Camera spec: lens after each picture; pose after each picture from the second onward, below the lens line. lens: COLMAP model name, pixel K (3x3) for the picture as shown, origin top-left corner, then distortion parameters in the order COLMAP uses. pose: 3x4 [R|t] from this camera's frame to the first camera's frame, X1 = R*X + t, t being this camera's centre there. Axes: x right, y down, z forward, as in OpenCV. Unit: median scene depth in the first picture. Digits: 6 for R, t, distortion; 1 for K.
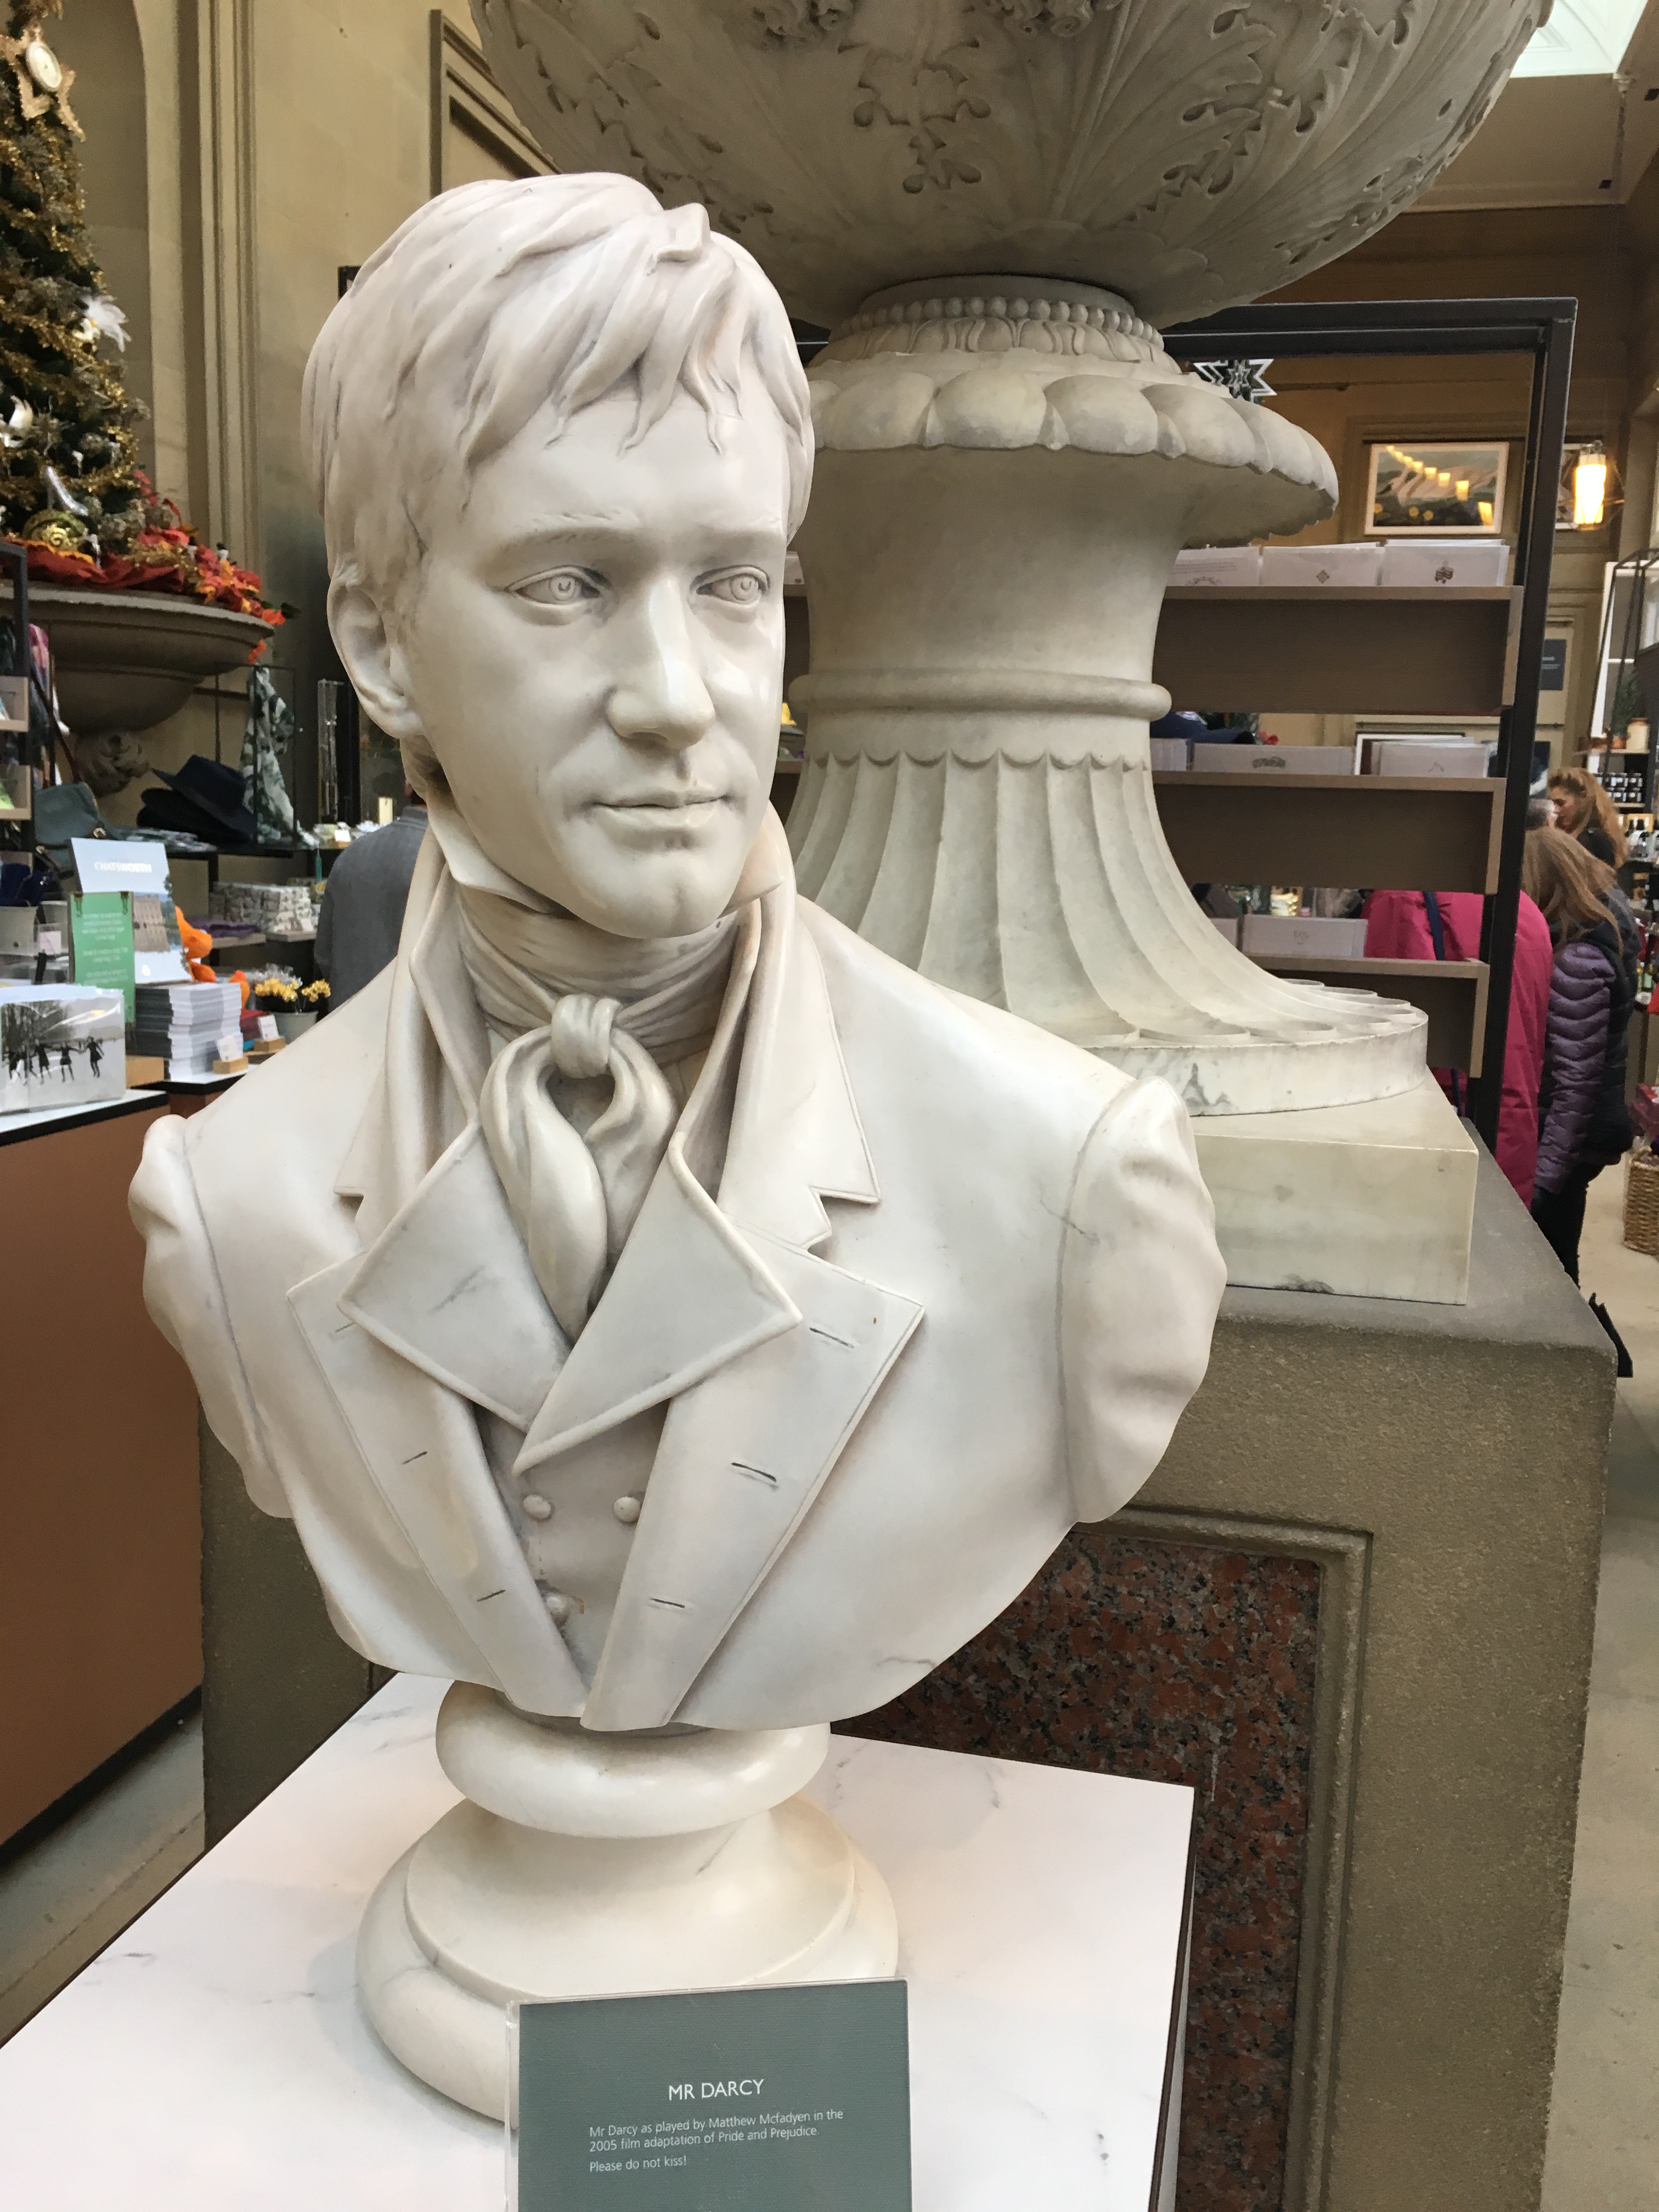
lens RADIAL K [[1878.3, 0, 838.4], [0, 1878.3, 1108.4], [0, 0, 1]] dist [0.050545, -0.039785]
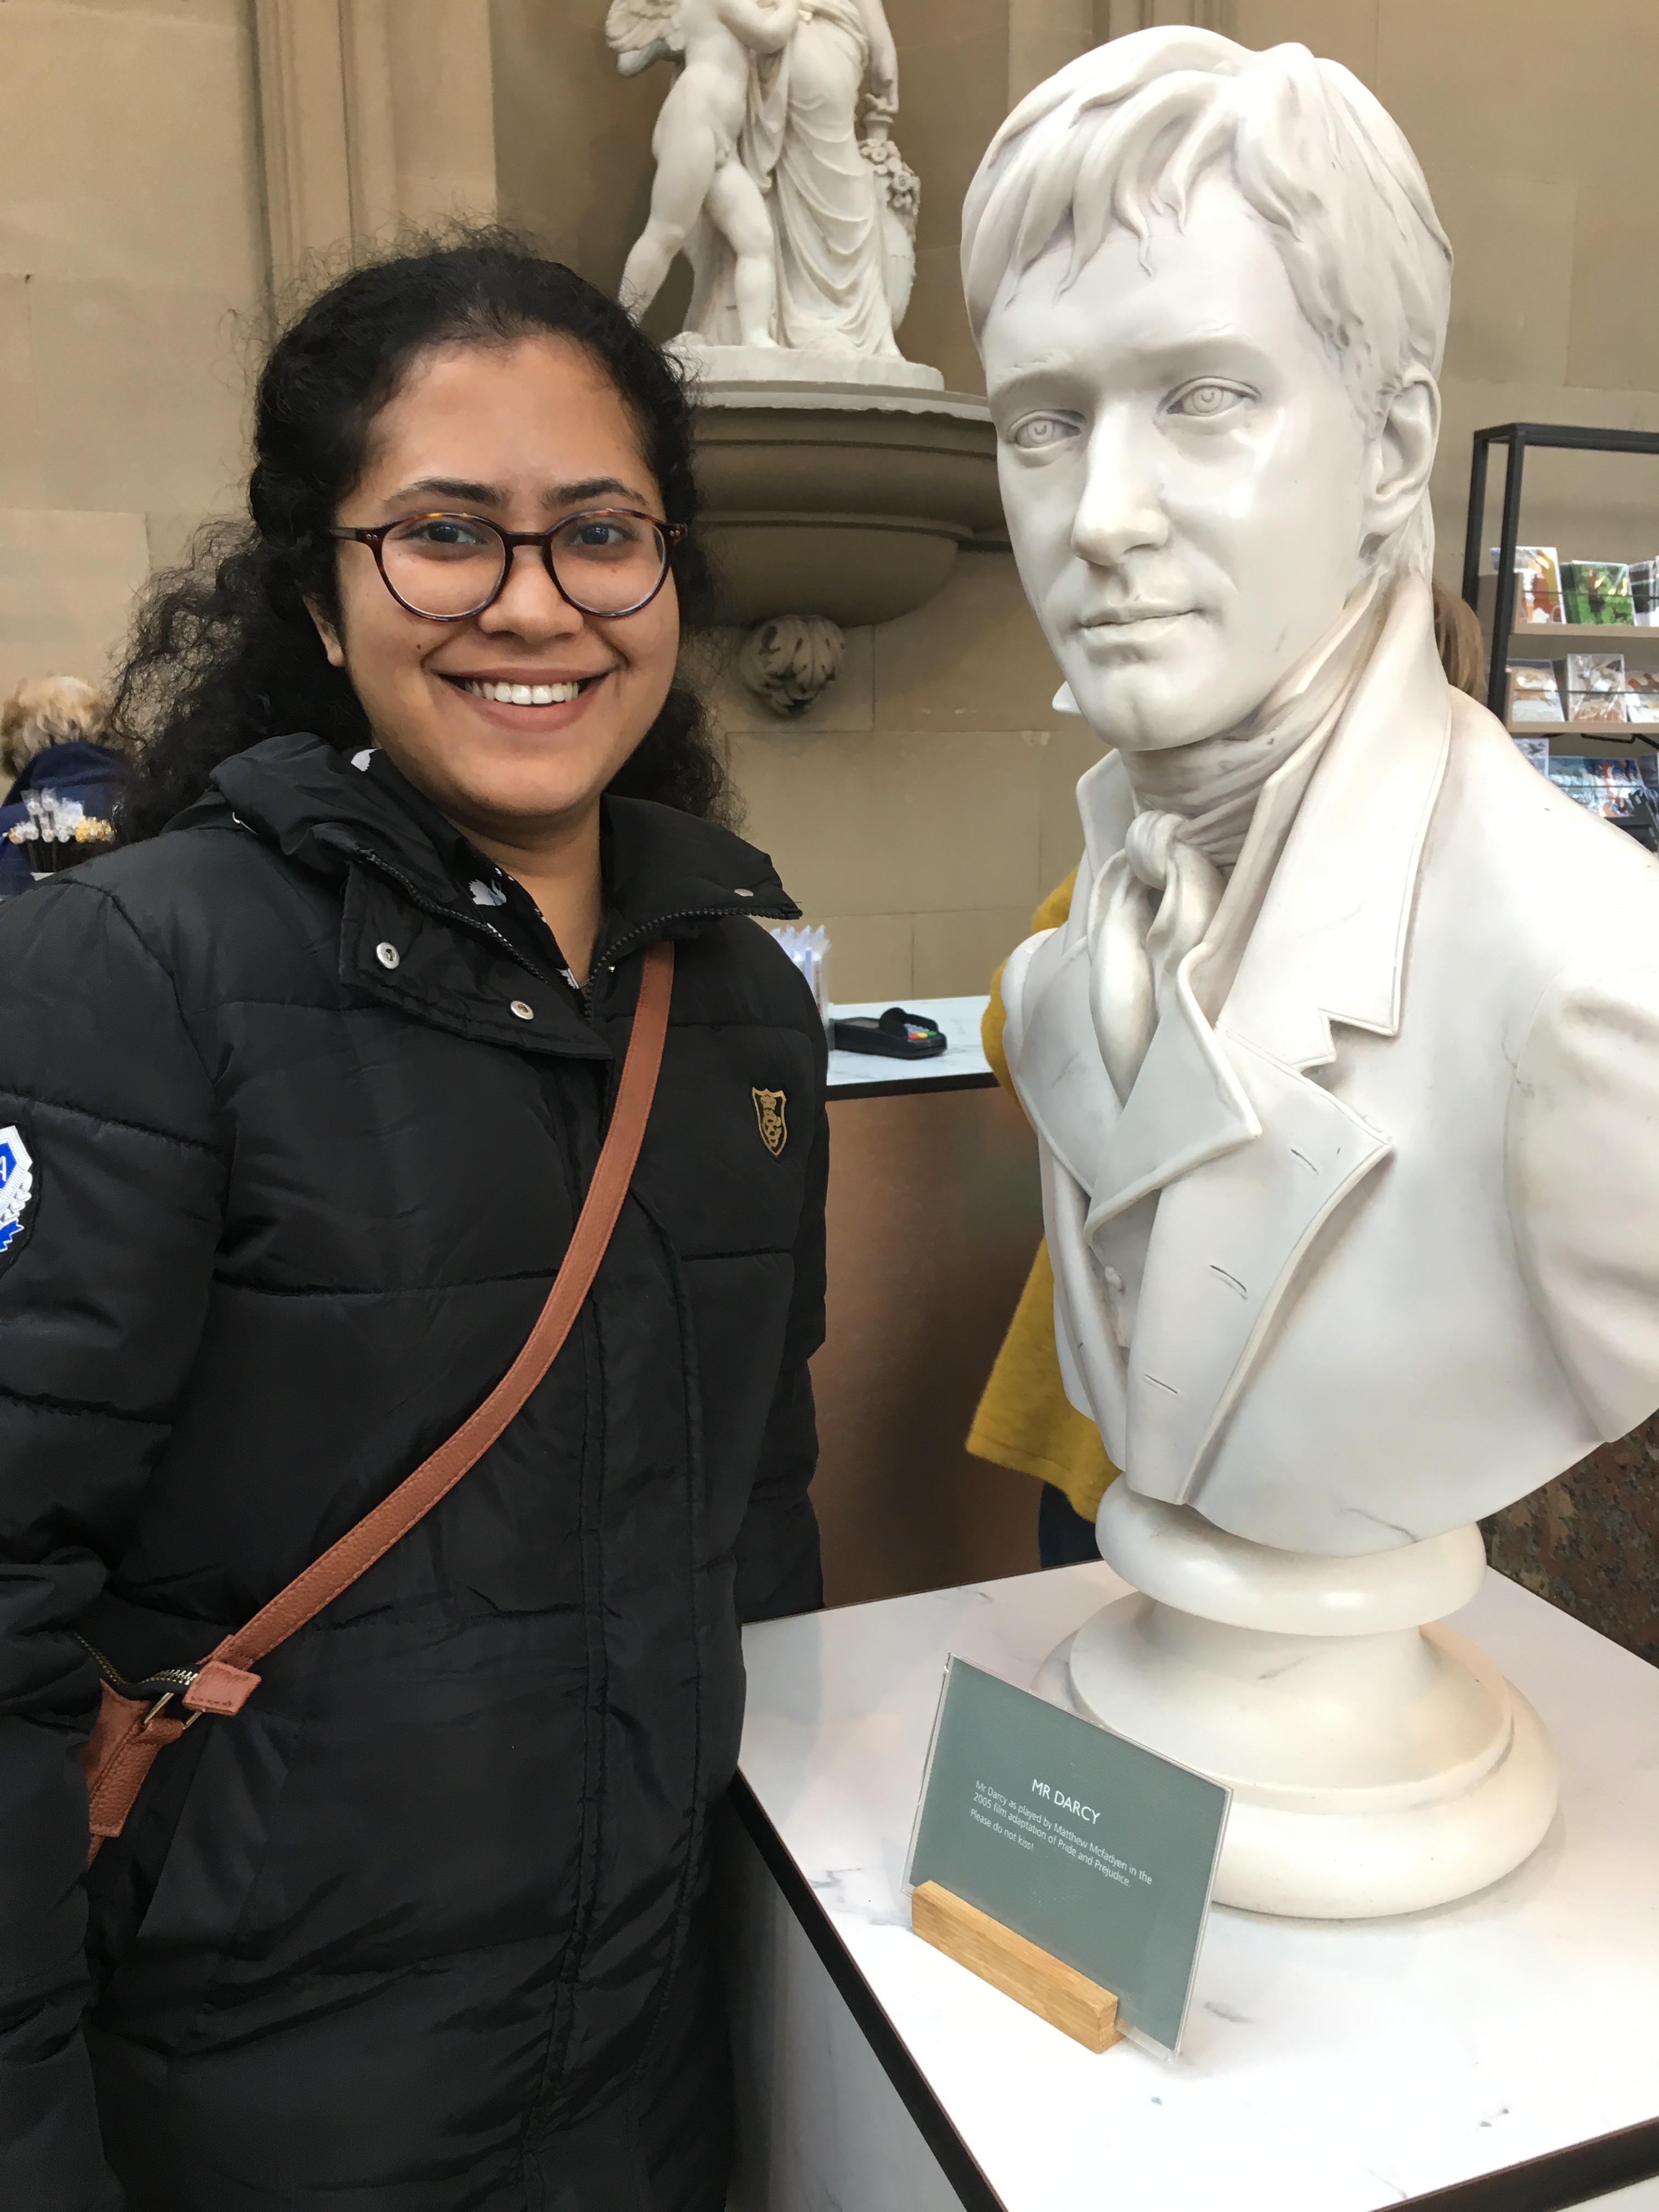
lens RADIAL K [[1878.3, 0, 842.8], [0, 1878.3, 1107.7], [0, 0, 1]] dist [0.050545, -0.039785]
pose [[0.573020, 0.130271, -0.809122, 0.663122], [-0.104371, 0.990847, 0.085614, 0.035312], [0.812868, 0.035390, 0.581371, 0.231311]]
